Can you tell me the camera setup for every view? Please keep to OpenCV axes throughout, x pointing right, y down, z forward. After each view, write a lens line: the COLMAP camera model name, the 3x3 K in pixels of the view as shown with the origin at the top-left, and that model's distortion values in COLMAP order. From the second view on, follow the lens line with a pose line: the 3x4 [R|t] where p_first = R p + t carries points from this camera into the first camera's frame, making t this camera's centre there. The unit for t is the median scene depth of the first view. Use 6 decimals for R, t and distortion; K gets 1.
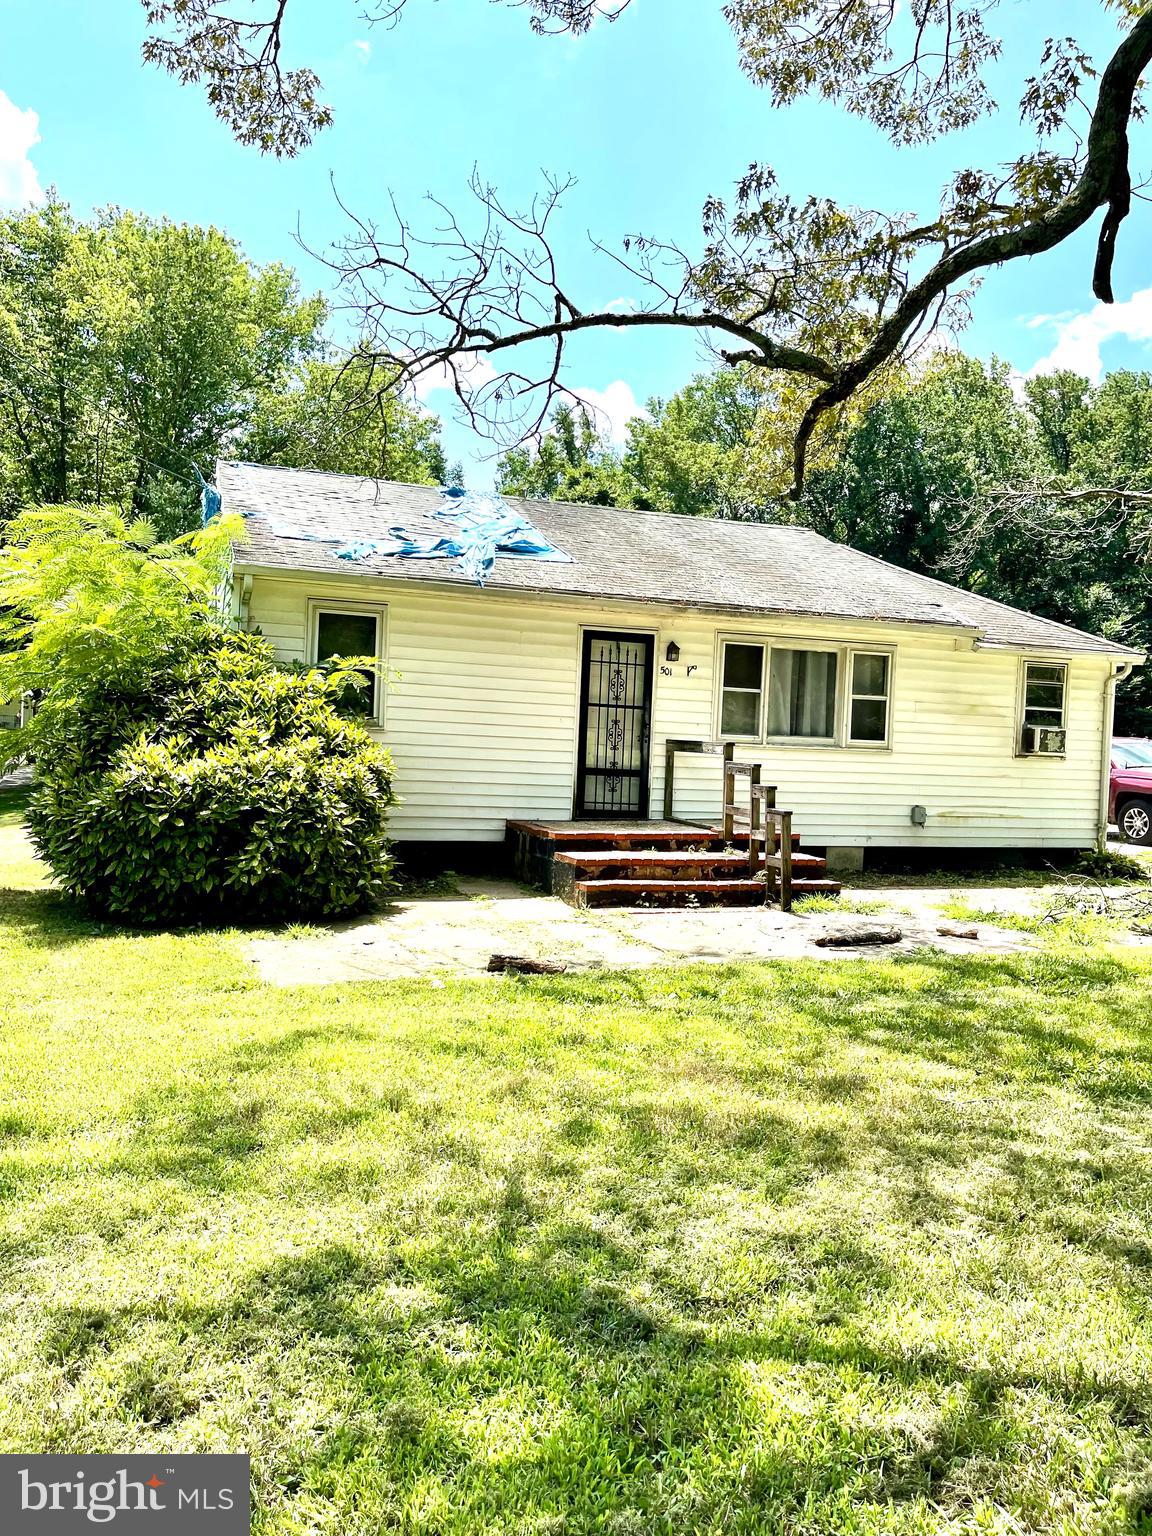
lens RADIAL K [[1250.7, 0, 576.0], [0, 1250.7, 768.0], [0, 0, 1]] dist [0.053767, 0.000526]
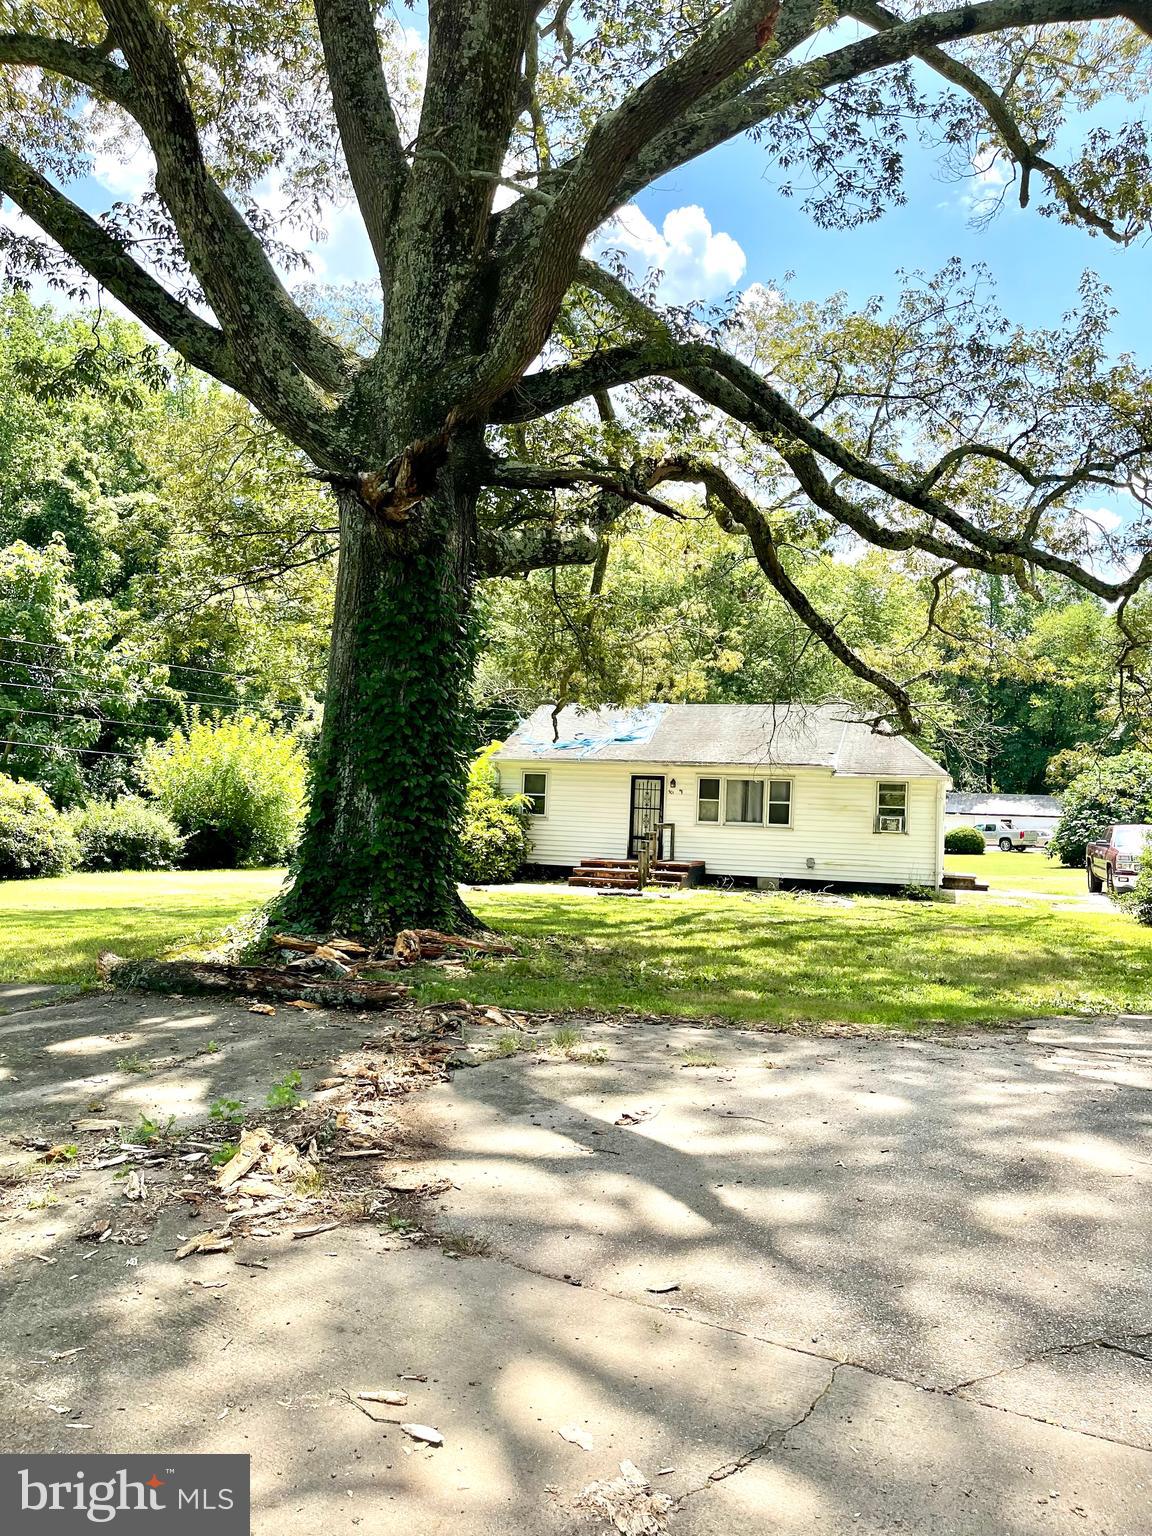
lens RADIAL K [[1250.7, 0, 576.0], [0, 1250.7, 768.0], [0, 0, 1]] dist [0.053767, 0.000526]
pose [[0.793780, -0.033166, -0.607300, 1.296396], [-0.018329, 0.996754, -0.078391, 0.055976], [0.607929, 0.073356, 0.790596, -0.853235]]
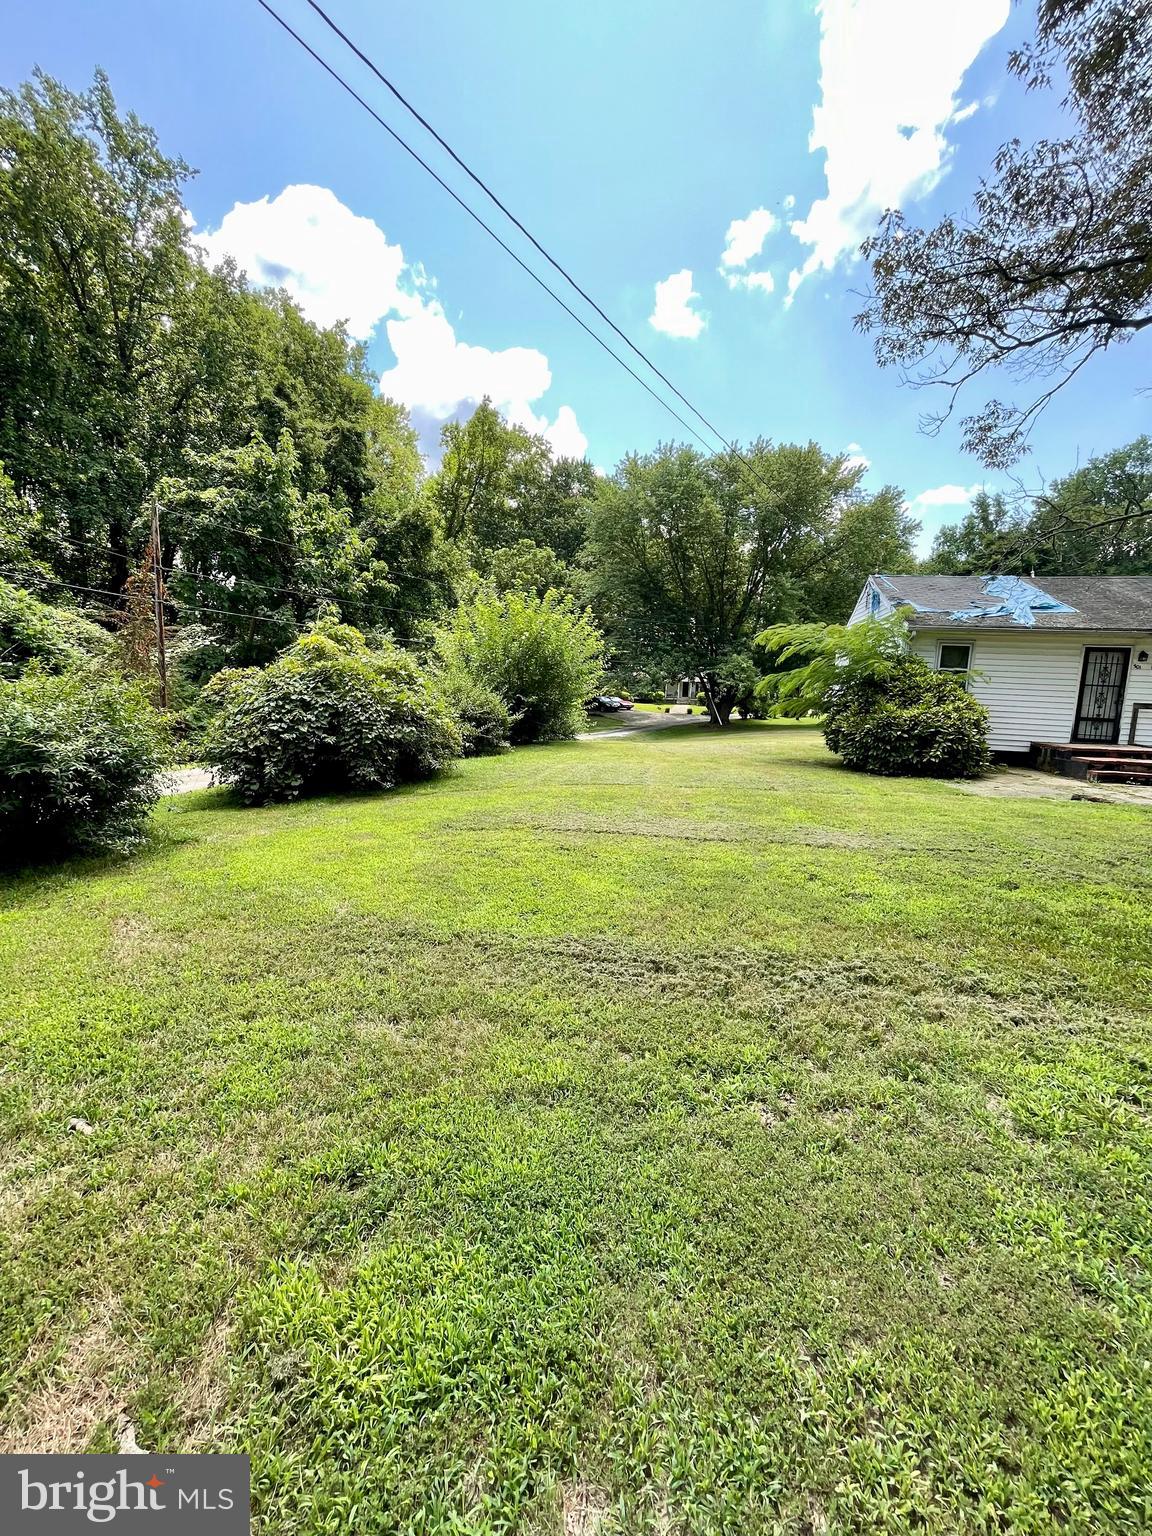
lens RADIAL K [[658.0, 0, 576.0], [0, 658.0, 768.0], [0, 0, 1]] dist [0.008602, 0.000202]
pose [[0.854717, 0.055224, -0.516148, -0.130375], [-0.017513, 0.996827, 0.077652, 0.012589], [0.518798, -0.057331, 0.852972, -0.315404]]
